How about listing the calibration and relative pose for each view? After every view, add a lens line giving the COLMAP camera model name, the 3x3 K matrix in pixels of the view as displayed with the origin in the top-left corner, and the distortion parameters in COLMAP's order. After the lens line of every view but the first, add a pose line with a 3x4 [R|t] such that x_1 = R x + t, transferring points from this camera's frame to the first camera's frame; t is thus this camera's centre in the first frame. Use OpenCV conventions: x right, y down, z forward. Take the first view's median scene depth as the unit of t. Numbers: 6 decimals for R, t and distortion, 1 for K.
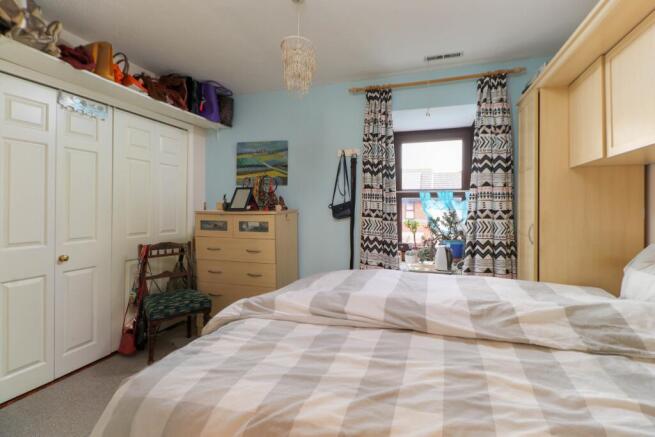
lens RADIAL K [[312.6, 0, 335.1], [0, 312.6, 205.8], [0, 0, 1]] dist [0.001431, -0.000141]
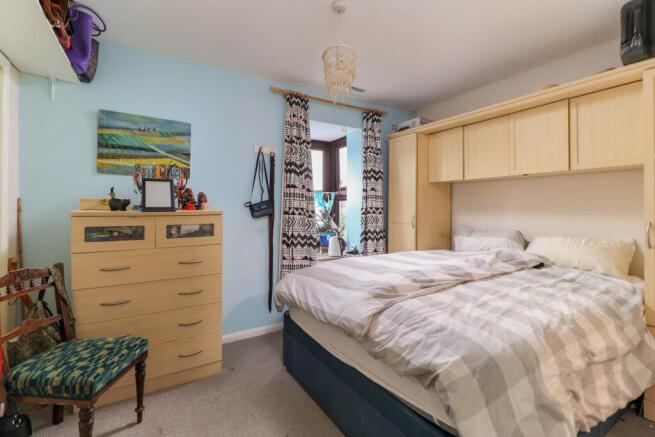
lens RADIAL K [[312.6, 0, 335.1], [0, 312.6, 205.8], [0, 0, 1]] dist [0.001431, -0.000141]
pose [[0.621590, -0.001742, 0.783341, -0.636105], [-0.002476, 0.999988, 0.004189, 0.000311], [-0.783339, -0.004544, 0.621578, 0.230995]]
